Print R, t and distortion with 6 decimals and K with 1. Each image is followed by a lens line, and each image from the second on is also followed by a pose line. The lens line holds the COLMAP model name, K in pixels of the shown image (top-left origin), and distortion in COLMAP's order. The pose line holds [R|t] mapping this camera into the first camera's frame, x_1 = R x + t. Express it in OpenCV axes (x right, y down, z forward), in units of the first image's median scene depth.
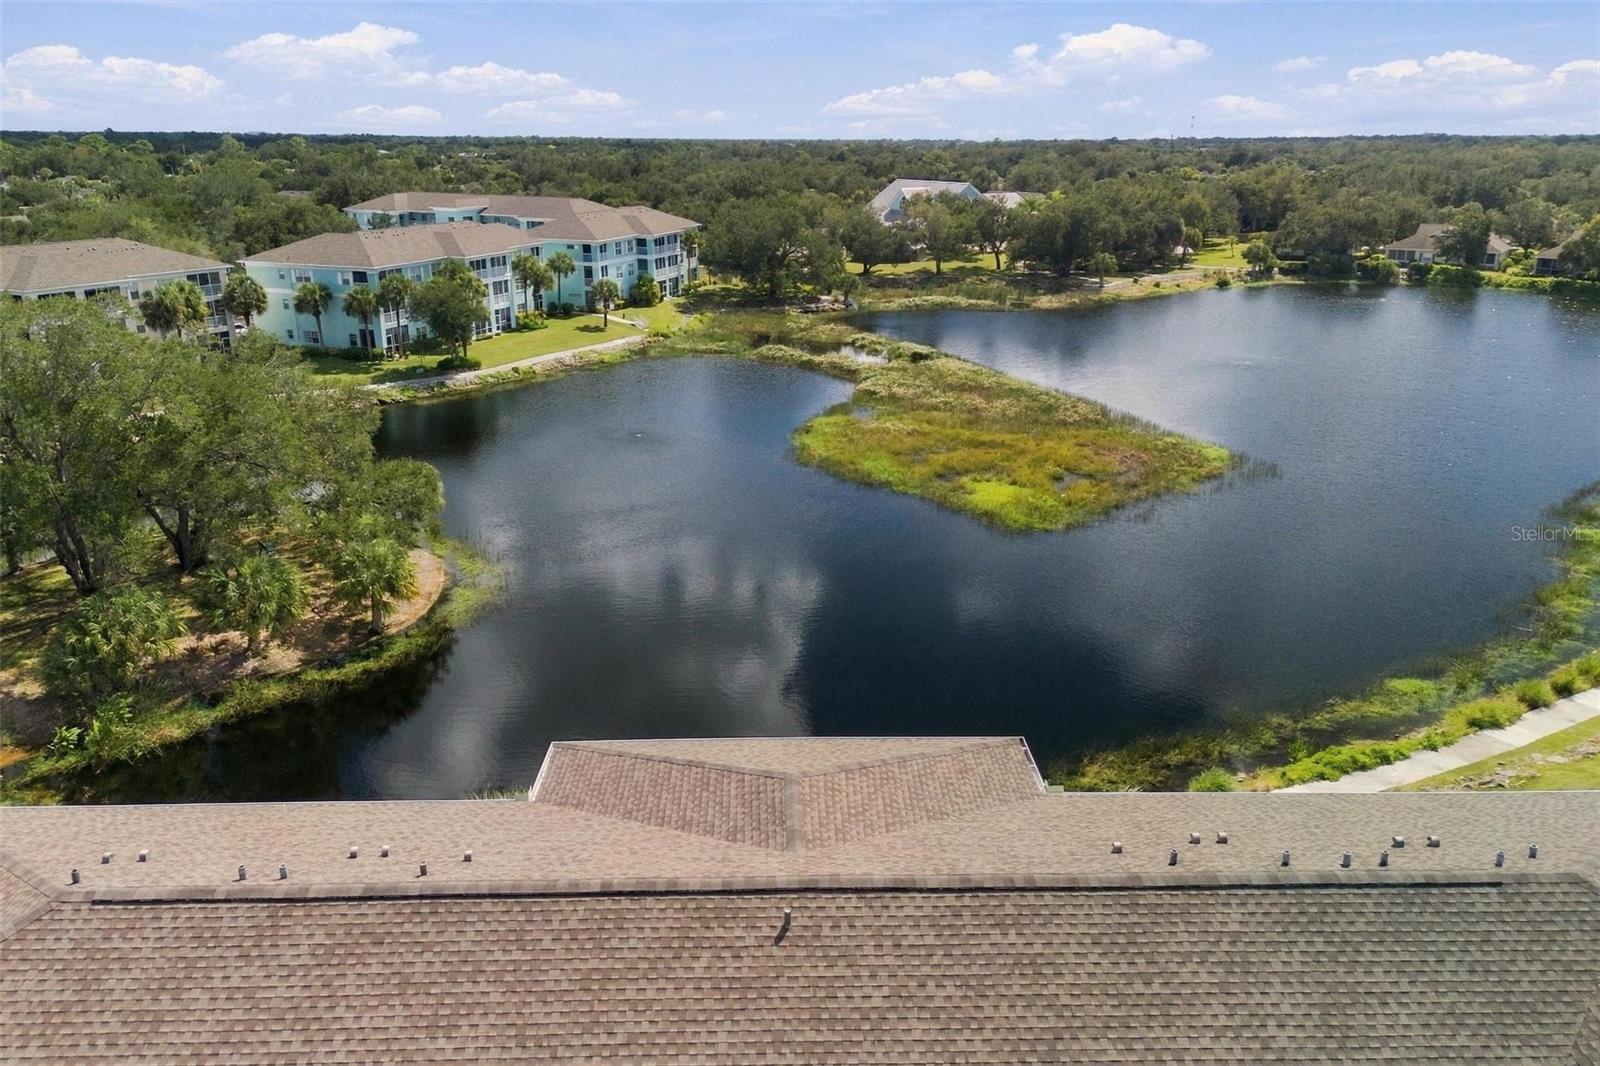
lens RADIAL K [[1184.8, 0, 797.6], [0, 1184.8, 538.3], [0, 0, 1]] dist [0.085995, -0.086389]
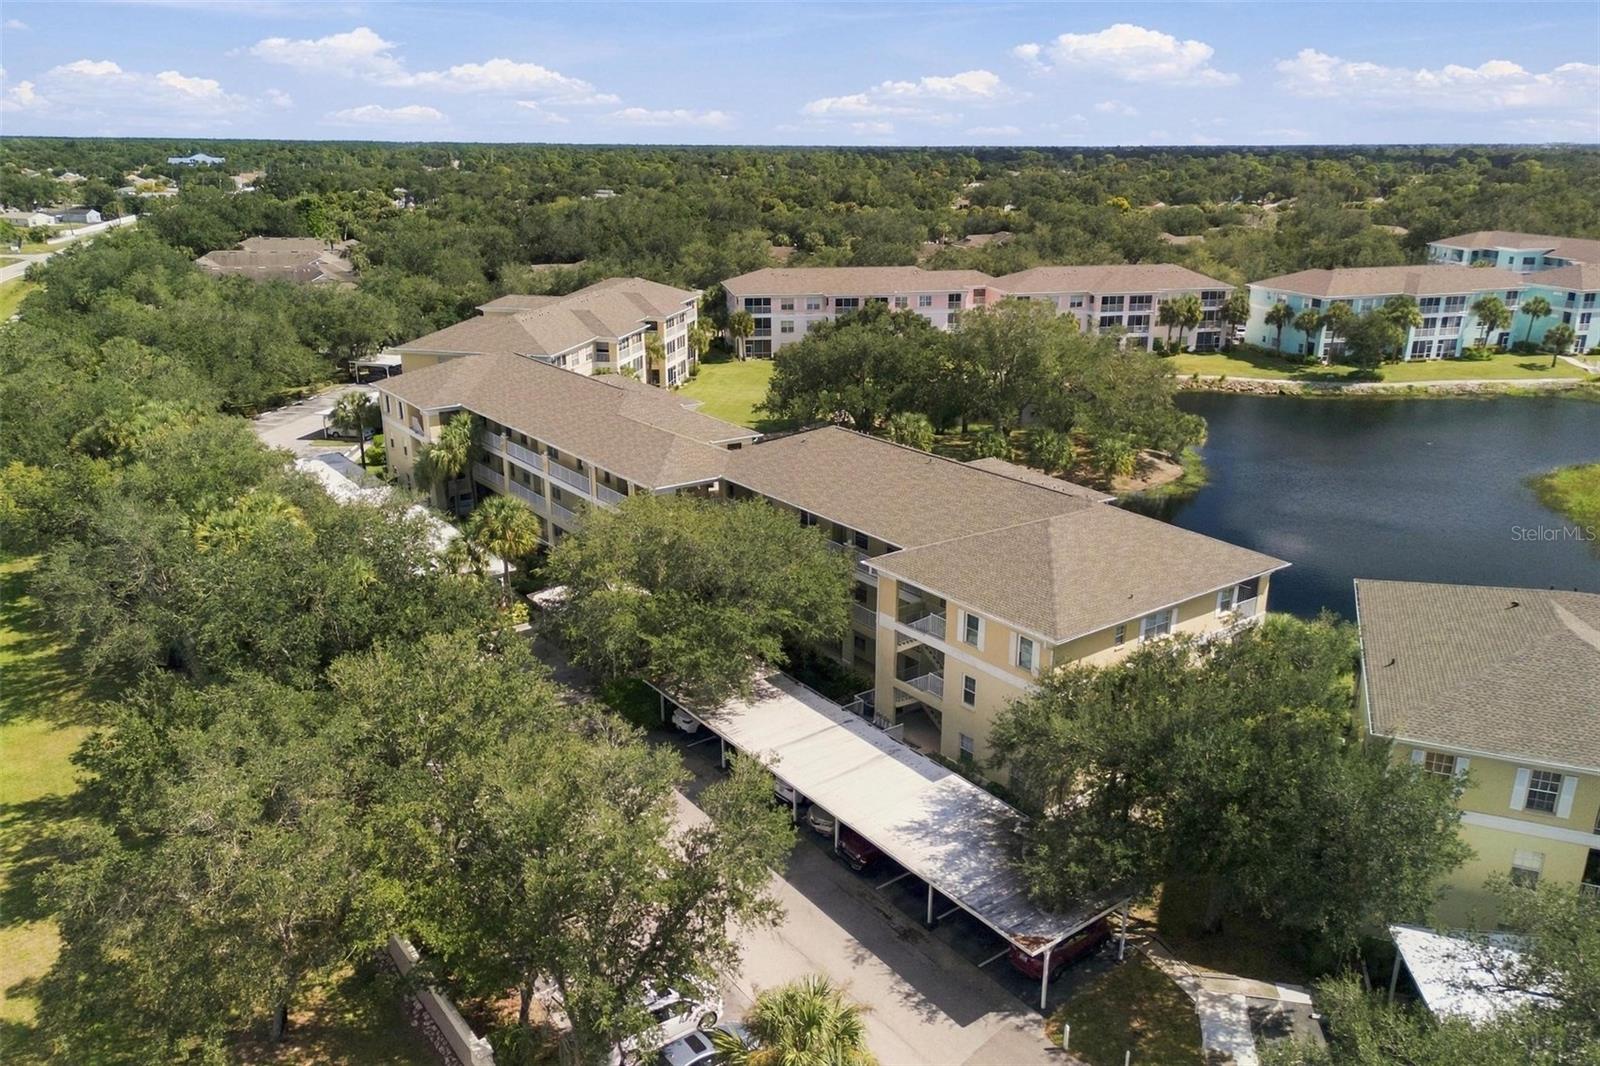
lens RADIAL K [[1184.8, 0, 797.6], [0, 1184.8, 538.3], [0, 0, 1]] dist [0.085995, -0.086389]
pose [[0.582326, 0.257696, -0.771031, 0.281515], [-0.259660, 0.957709, 0.123979, 0.014263], [0.770372, 0.128010, 0.624612, -0.184192]]
